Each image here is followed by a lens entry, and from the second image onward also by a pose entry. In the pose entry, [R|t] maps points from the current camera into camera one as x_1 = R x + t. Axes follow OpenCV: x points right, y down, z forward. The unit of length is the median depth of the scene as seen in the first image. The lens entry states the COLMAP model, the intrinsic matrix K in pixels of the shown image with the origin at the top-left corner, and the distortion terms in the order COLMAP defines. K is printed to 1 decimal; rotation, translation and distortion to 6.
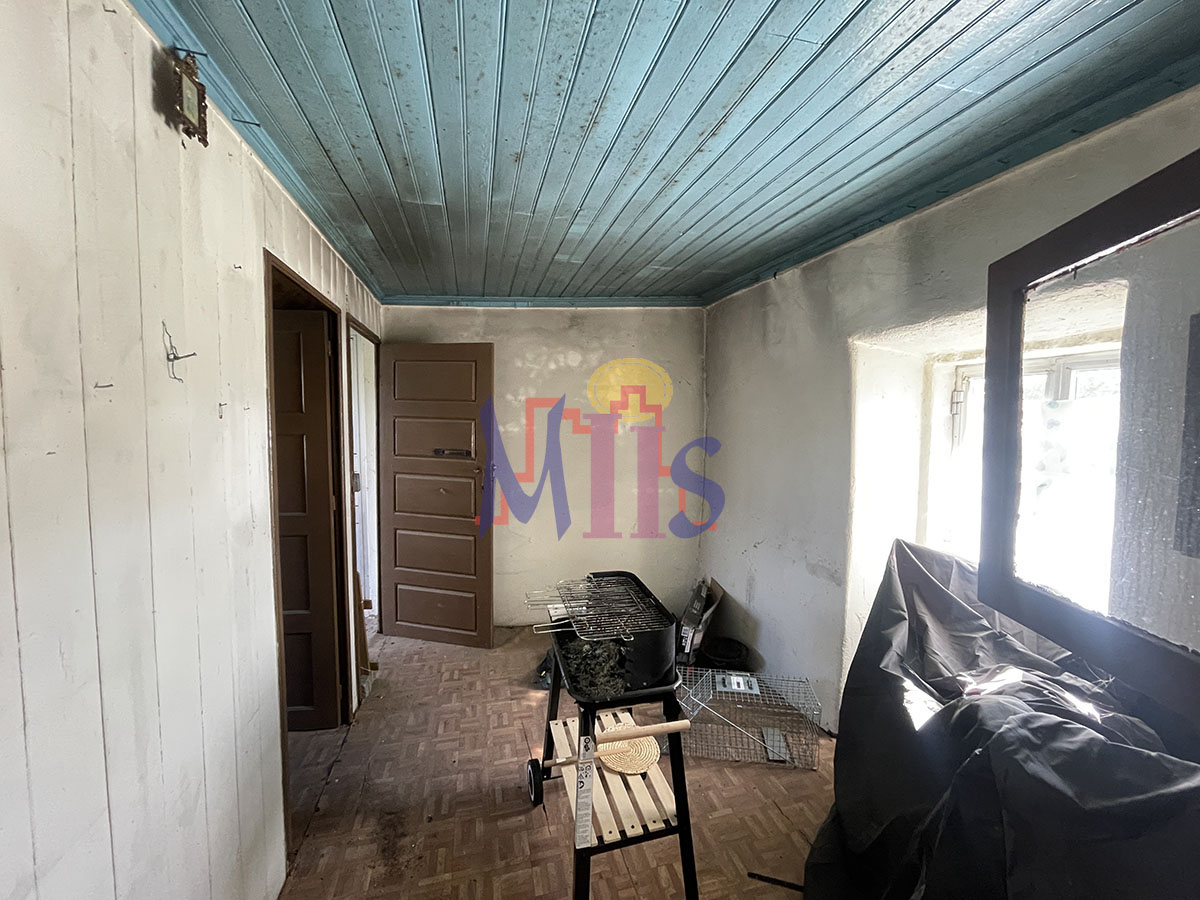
lens RADIAL K [[483.5, 0, 600.0], [0, 483.5, 450.0], [0, 0, 1]] dist [-0.003513, -0.000058]
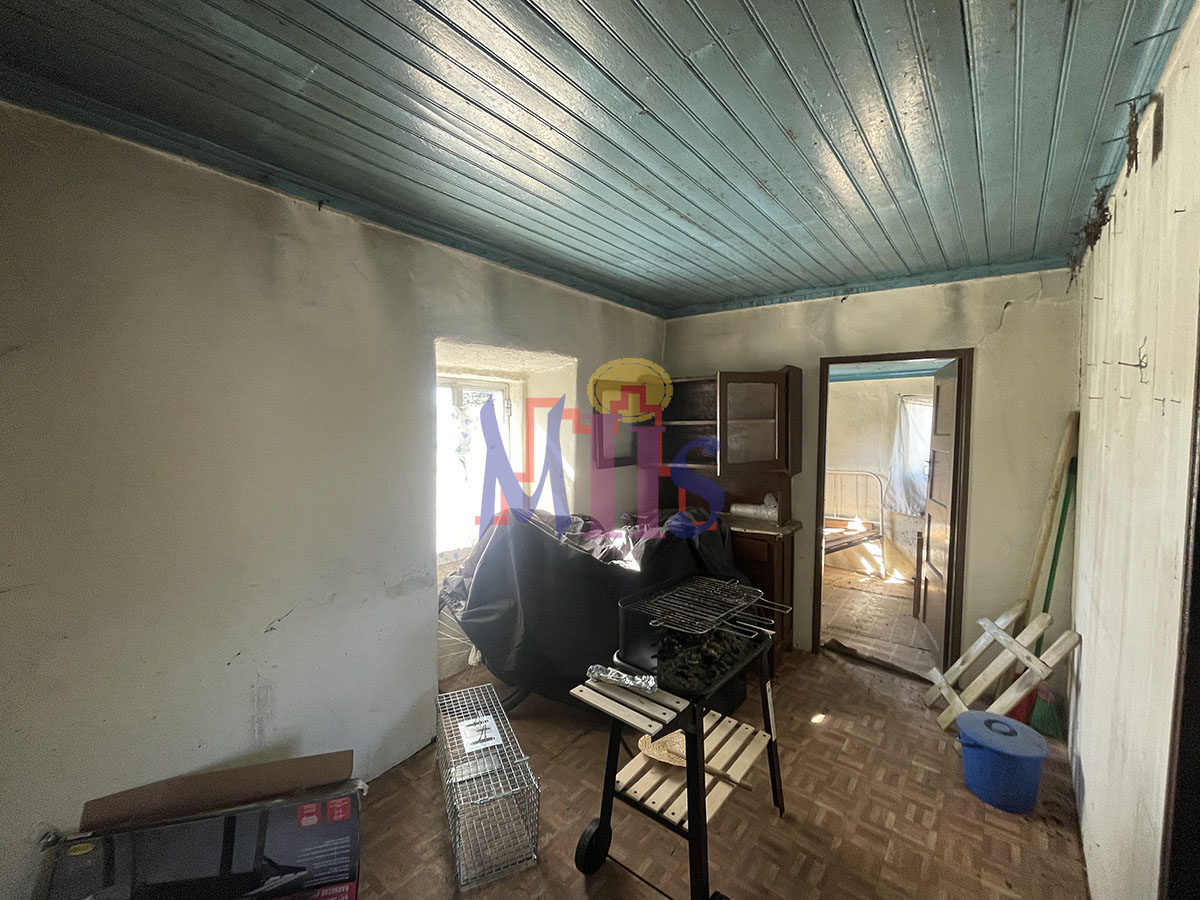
lens RADIAL K [[483.5, 0, 600.0], [0, 483.5, 450.0], [0, 0, 1]] dist [-0.003513, -0.000058]
pose [[-0.579543, -0.045409, 0.813676, -0.555242], [0.054762, 0.994020, 0.094478, -0.079079], [-0.813100, 0.099312, -0.573590, 1.416107]]
